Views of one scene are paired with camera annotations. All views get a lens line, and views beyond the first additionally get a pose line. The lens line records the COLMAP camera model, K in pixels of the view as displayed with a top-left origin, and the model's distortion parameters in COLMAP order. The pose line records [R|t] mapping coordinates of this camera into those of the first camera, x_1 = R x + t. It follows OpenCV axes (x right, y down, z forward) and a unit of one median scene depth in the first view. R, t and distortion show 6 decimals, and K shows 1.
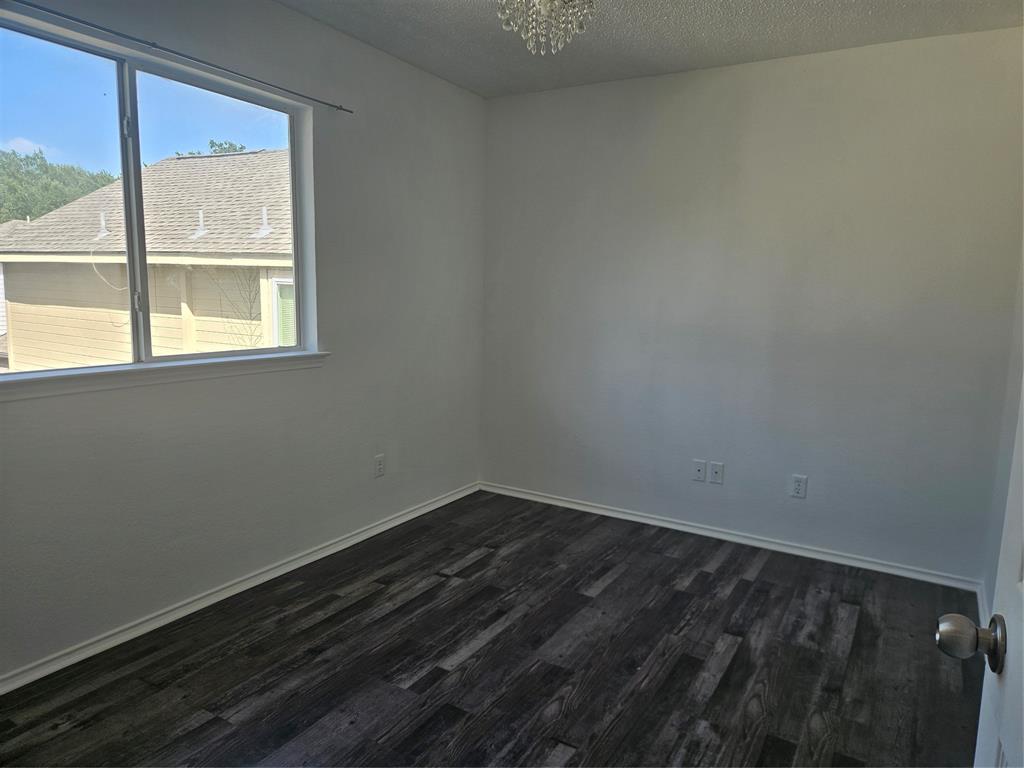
lens RADIAL K [[691.2, 0, 504.3], [0, 691.2, 382.5], [0, 0, 1]] dist [0.056194, -0.053391]
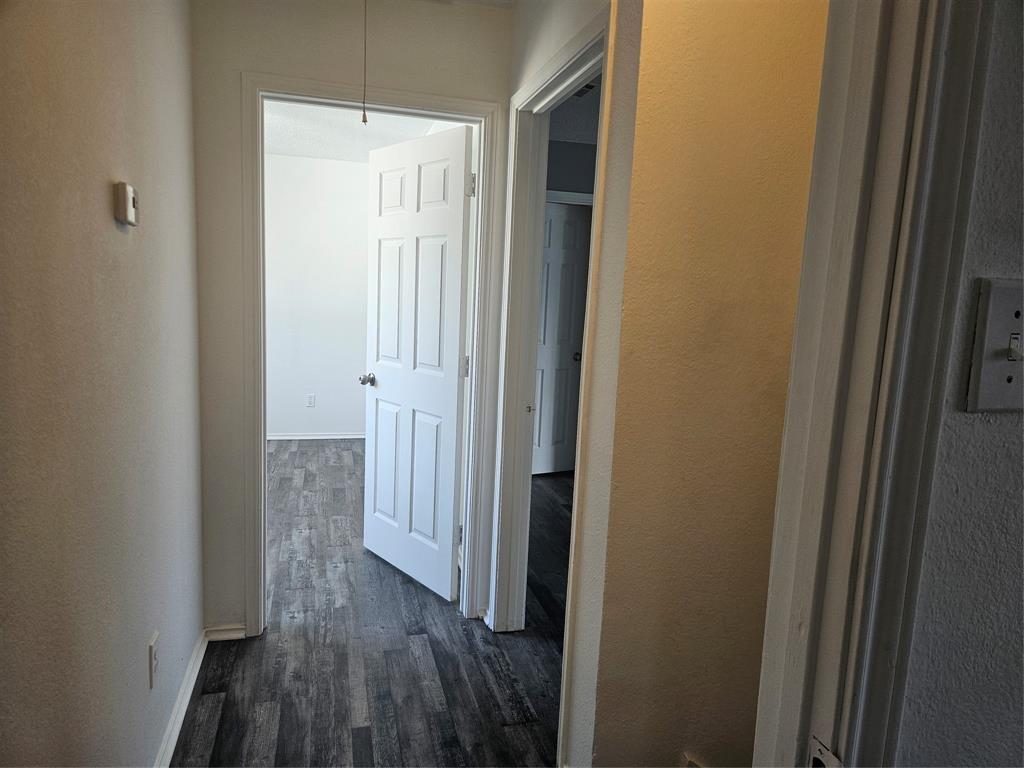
lens RADIAL K [[691.2, 0, 511.6], [0, 691.2, 385.1], [0, 0, 1]] dist [0.056194, -0.053391]
pose [[0.690288, -0.079793, 0.719121, -0.615143], [0.067218, 0.996674, 0.046067, 0.078689], [-0.720405, 0.016539, 0.693356, -0.741793]]
